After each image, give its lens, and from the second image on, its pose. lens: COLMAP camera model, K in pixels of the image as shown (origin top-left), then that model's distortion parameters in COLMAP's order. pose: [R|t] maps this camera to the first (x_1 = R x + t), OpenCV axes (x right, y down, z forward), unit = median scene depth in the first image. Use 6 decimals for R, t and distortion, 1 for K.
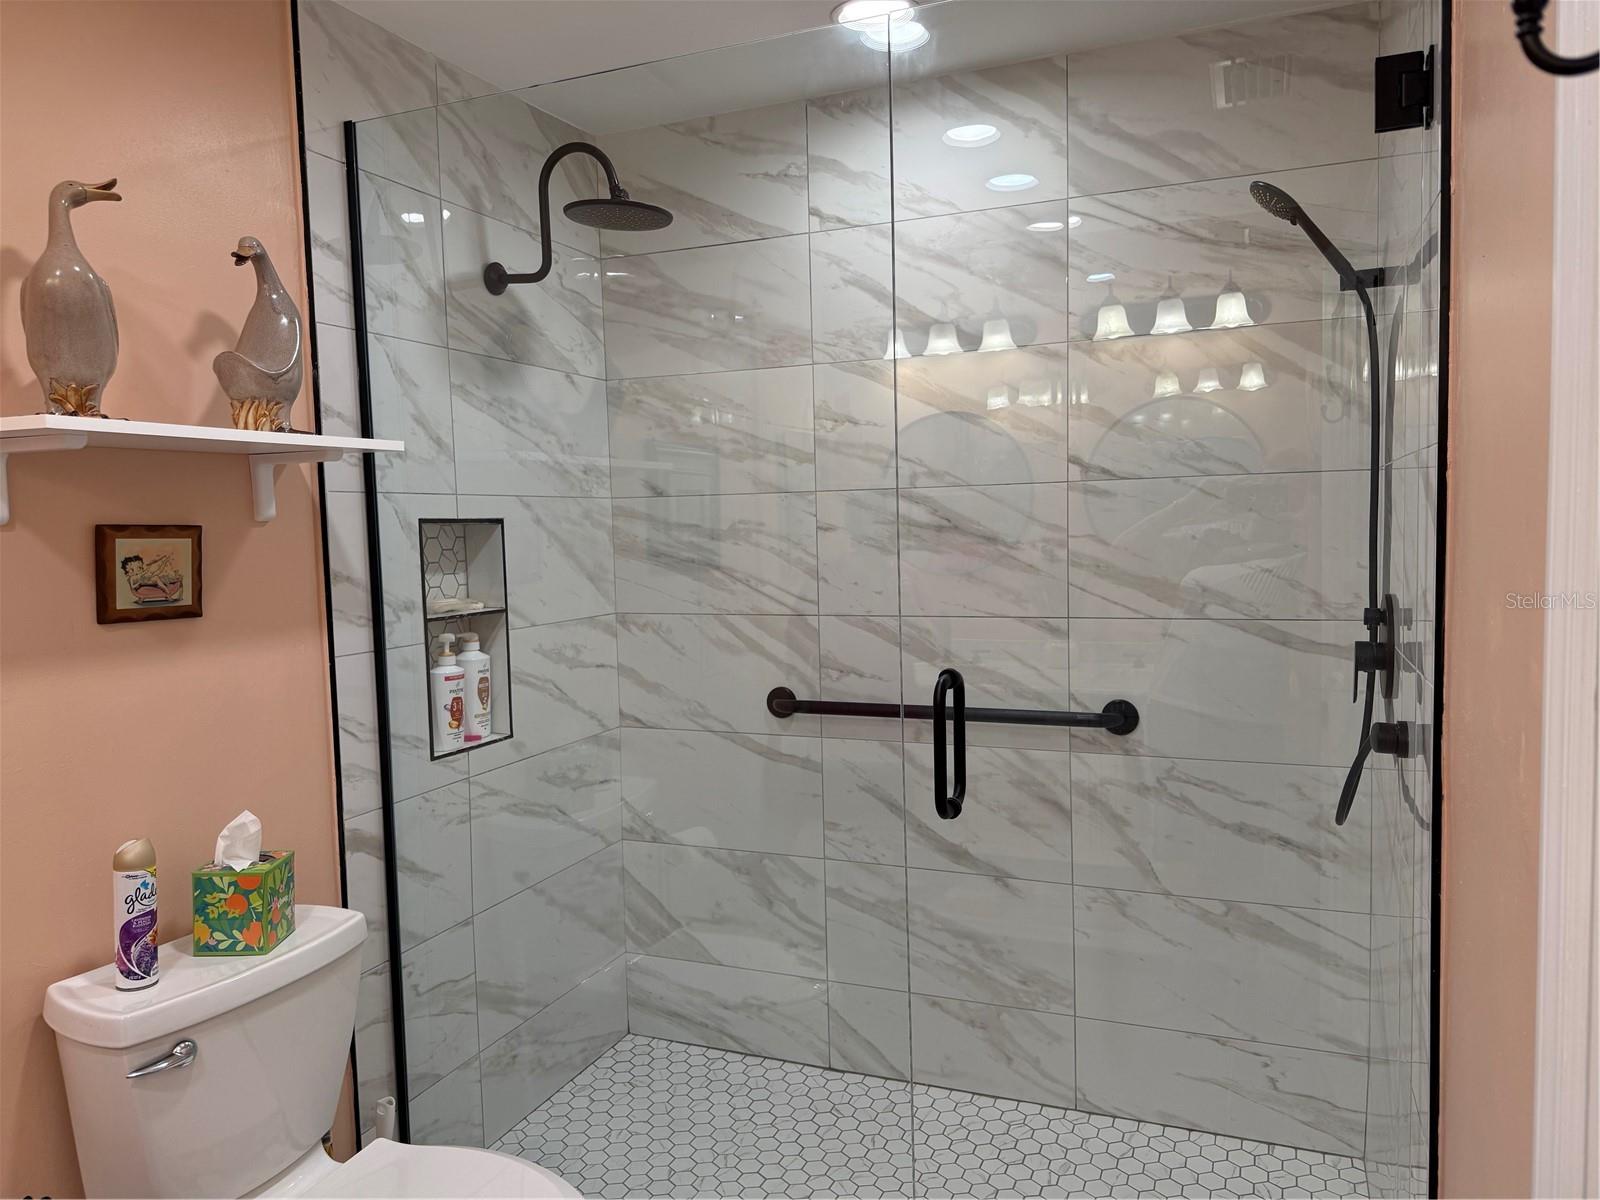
lens RADIAL K [[1123.6, 0, 800.0], [0, 1123.6, 600.0], [0, 0, 1]] dist [0.125254, -0.195095]
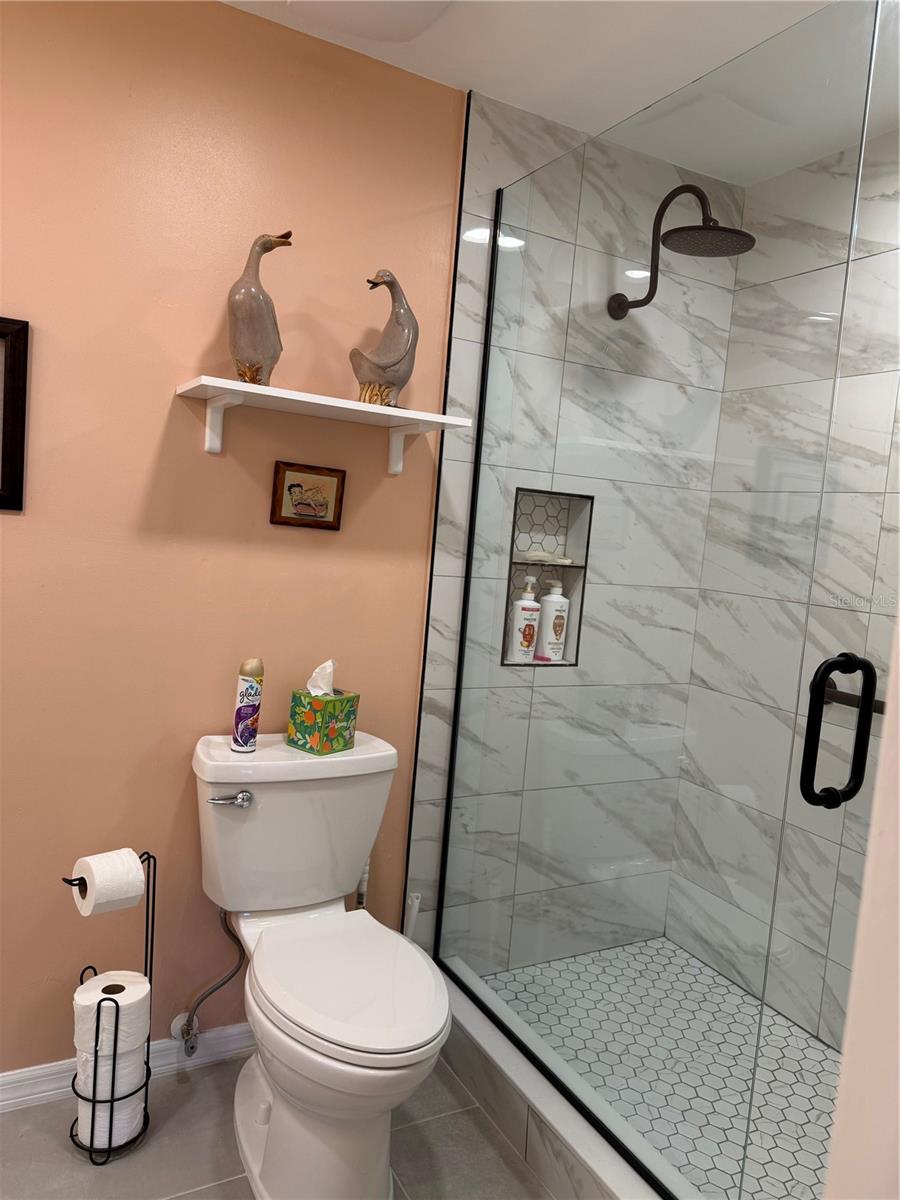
lens RADIAL K [[842.7, 0, 449.4], [0, 842.7, 592.4], [0, 0, 1]] dist [0.125254, -0.195095]
pose [[0.777554, 0.139524, -0.613141, 0.216493], [-0.146175, 0.988467, 0.039560, 0.022229], [0.611590, 0.058866, 0.788982, 0.155138]]
